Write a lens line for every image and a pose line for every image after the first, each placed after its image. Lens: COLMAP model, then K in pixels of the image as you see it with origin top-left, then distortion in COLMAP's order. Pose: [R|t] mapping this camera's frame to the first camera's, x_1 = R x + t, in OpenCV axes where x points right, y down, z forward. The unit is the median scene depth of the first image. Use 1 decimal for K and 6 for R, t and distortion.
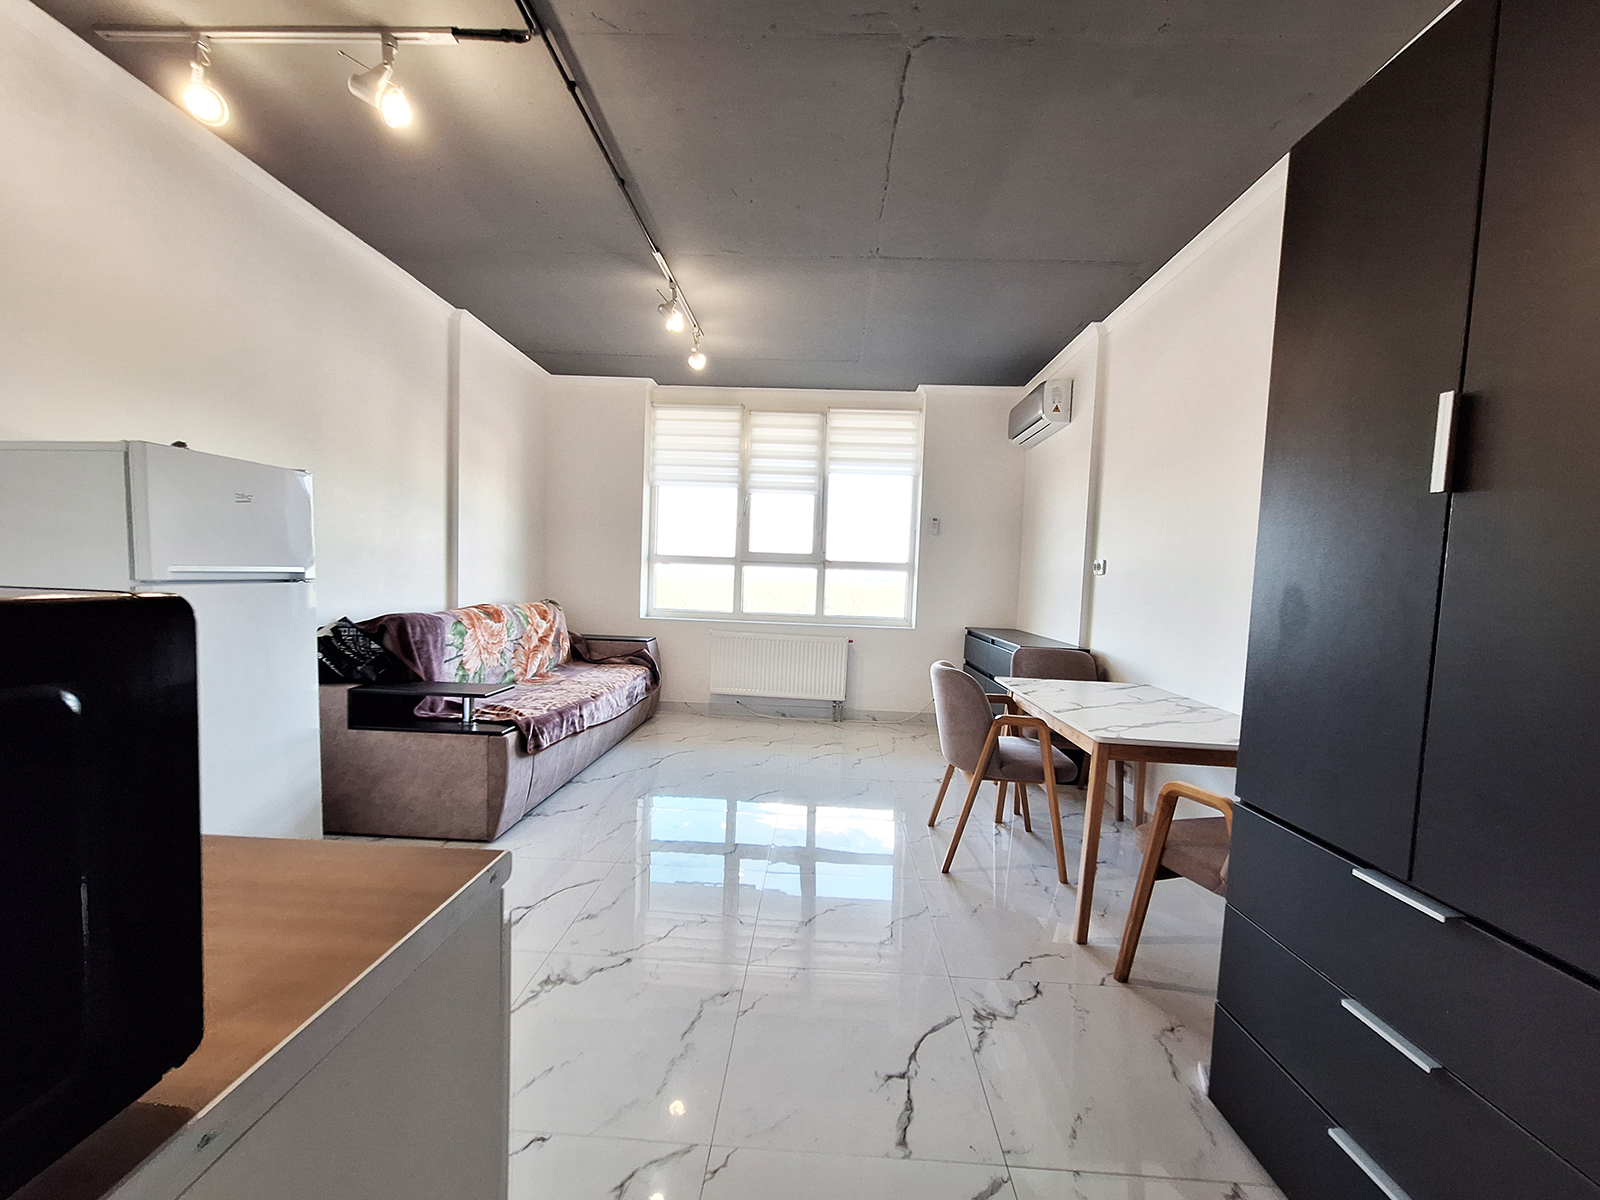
lens RADIAL K [[637.2, 0, 801.1], [0, 637.2, 615.0], [0, 0, 1]] dist [-0.000113, -0.000039]
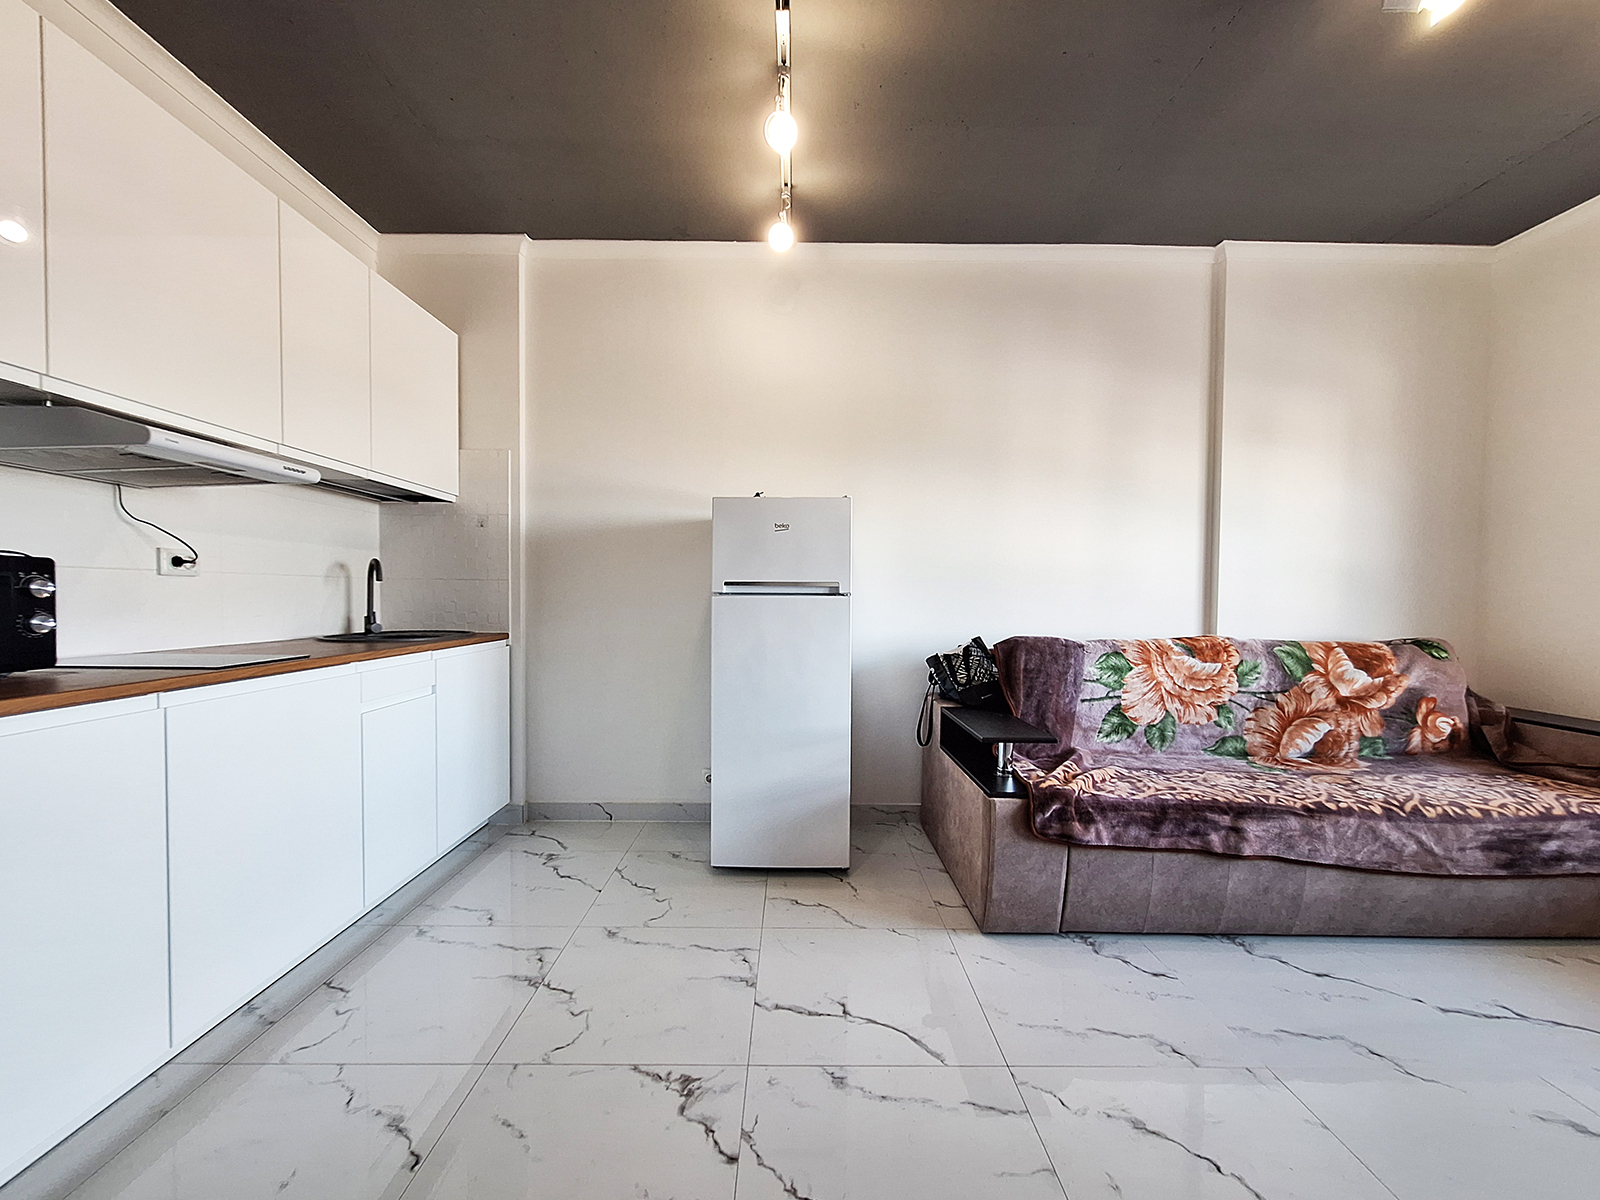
lens RADIAL K [[637.2, 0, 801.1], [0, 637.2, 615.0], [0, 0, 1]] dist [-0.000113, -0.000039]
pose [[0.038588, -0.014673, -0.999147, 0.216929], [-0.070187, 0.997383, -0.017358, 0.004613], [0.996787, 0.070797, 0.037457, 0.586330]]
